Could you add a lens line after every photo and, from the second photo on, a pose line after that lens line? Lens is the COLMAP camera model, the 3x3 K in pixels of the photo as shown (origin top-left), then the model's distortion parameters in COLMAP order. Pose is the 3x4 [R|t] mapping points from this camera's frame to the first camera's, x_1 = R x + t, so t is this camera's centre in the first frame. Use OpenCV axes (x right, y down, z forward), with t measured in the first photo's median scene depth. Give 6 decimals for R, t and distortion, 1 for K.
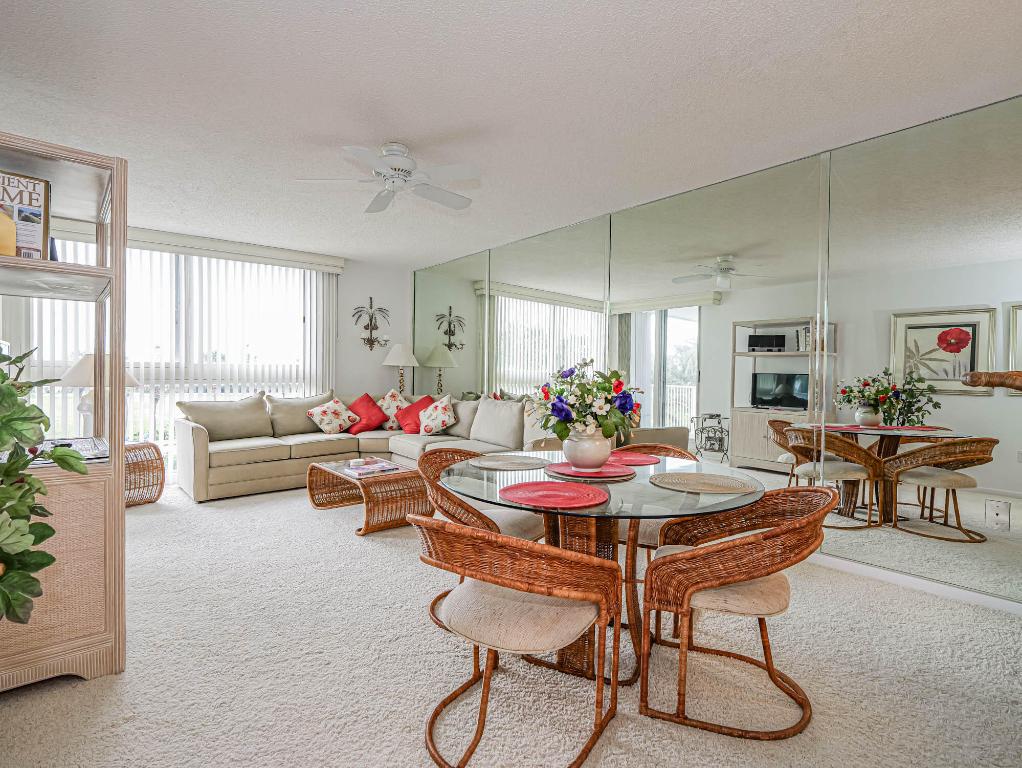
lens RADIAL K [[513.2, 0, 507.9], [0, 513.2, 384.6], [0, 0, 1]] dist [0.002429, -0.000010]
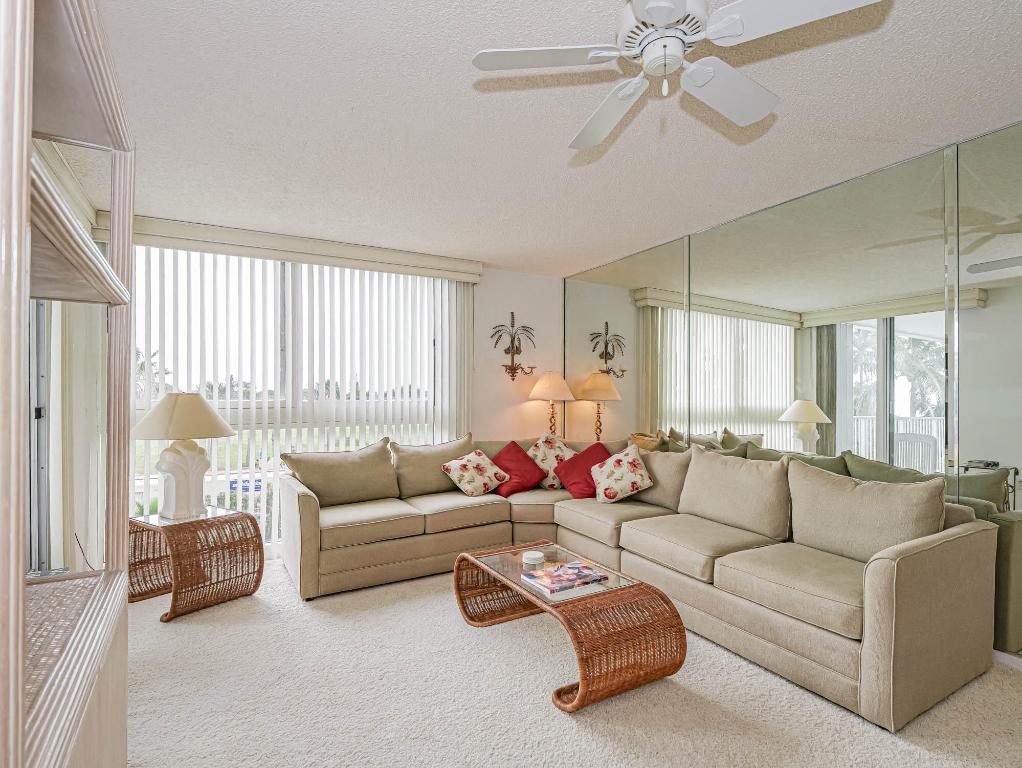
lens RADIAL K [[513.2, 0, 517.2], [0, 513.2, 397.6], [0, 0, 1]] dist [0.002429, -0.000010]
pose [[0.986457, -0.010373, -0.163689, -0.158200], [0.006680, 0.999711, -0.023100, -0.026948], [0.163881, 0.021693, 0.986241, 0.276635]]
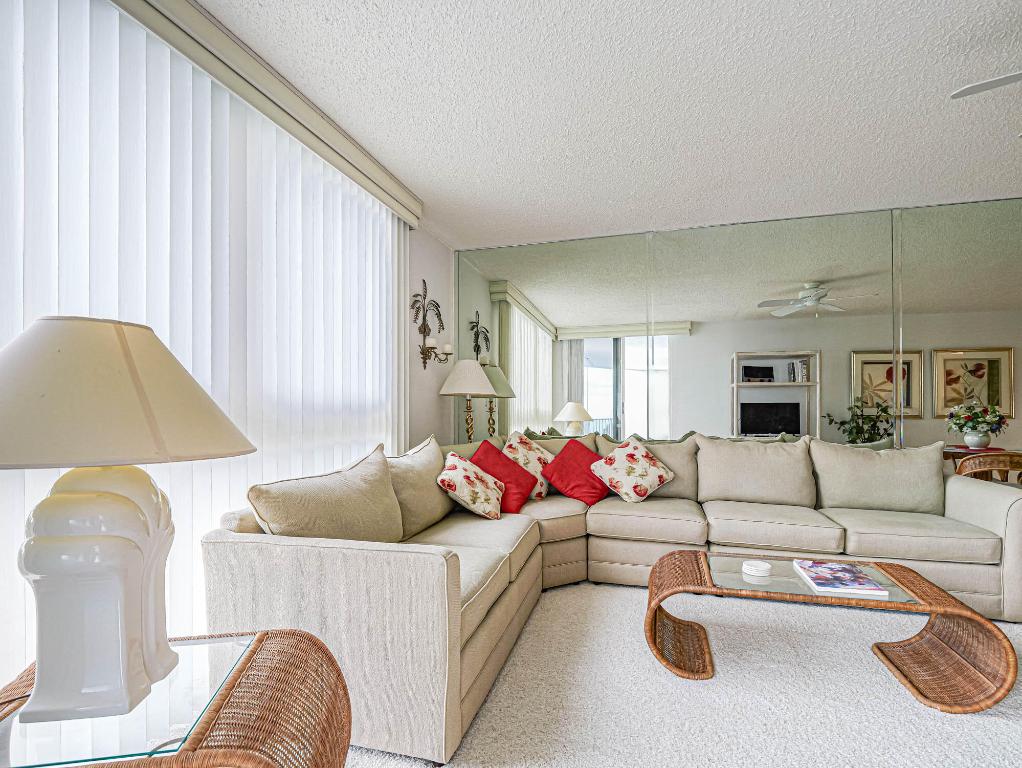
lens RADIAL K [[499.0, 0, 499.9], [0, 499.0, 407.7], [0, 0, 1]] dist [-0.022620, 0.001339]
pose [[0.836825, -0.011678, 0.547345, -0.612047], [0.024819, 0.999554, -0.016619, -0.010492], [-0.546907, 0.027492, 0.836742, 0.549266]]
